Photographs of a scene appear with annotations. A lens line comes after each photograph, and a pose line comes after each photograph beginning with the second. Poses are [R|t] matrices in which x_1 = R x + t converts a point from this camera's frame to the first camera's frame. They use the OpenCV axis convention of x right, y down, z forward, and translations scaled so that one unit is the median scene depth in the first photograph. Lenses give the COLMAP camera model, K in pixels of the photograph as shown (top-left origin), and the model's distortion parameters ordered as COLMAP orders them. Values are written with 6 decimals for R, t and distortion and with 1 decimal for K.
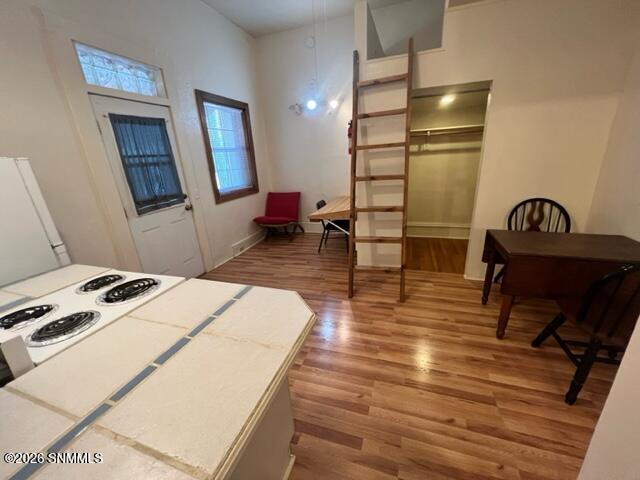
lens RADIAL K [[256.5, 0, 321.7], [0, 256.5, 239.8], [0, 0, 1]] dist [0.000722, -0.000470]
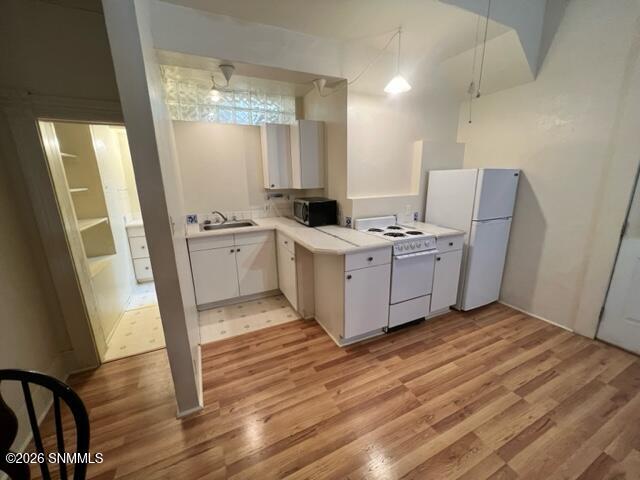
lens RADIAL K [[256.5, 0, 320.3], [0, 256.5, 239.7], [0, 0, 1]] dist [0.000722, -0.000470]
pose [[-0.714170, 0.239747, -0.657634, 0.481877], [-0.158323, 0.859839, 0.485397, -0.306928], [0.681832, 0.450775, -0.576114, 0.787067]]
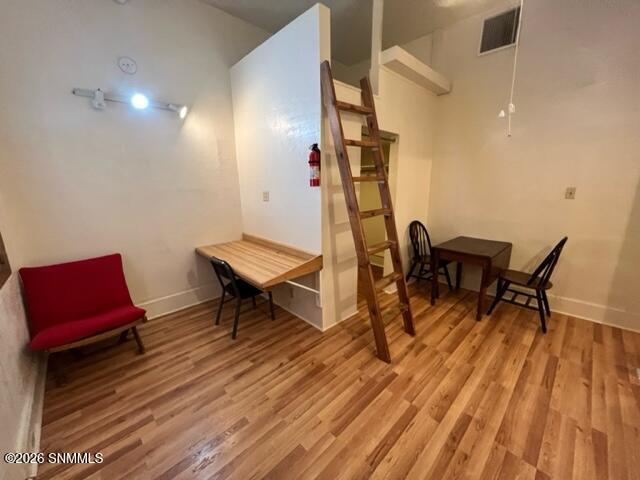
lens RADIAL K [[255.1, 0, 319.2], [0, 255.1, 240.5], [0, 0, 1]] dist [-0.004307, 0.001445]
pose [[0.470545, -0.148002, 0.869875, -0.635367], [0.260792, 0.965118, 0.023135, -0.217976], [-0.842956, 0.215971, 0.492729, 0.731494]]
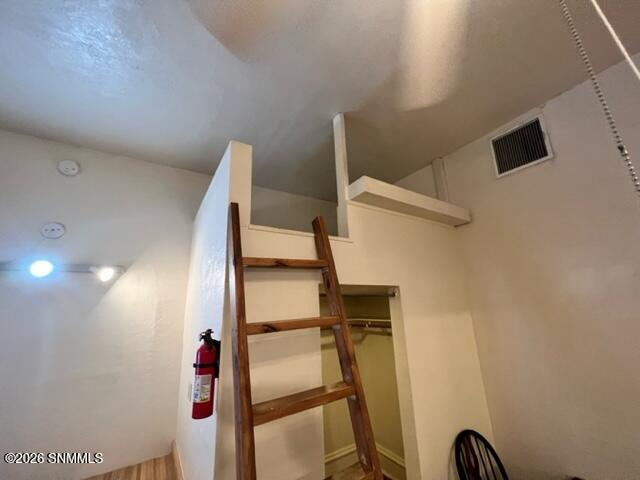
lens RADIAL K [[255.1, 0, 317.4], [0, 255.1, 242.2], [0, 0, 1]] dist [-0.004307, 0.001445]
pose [[0.630119, 0.227978, 0.742277, -0.128218], [0.244323, 0.849166, -0.468213, -0.377059], [-0.737059, 0.476386, 0.479376, 0.650804]]
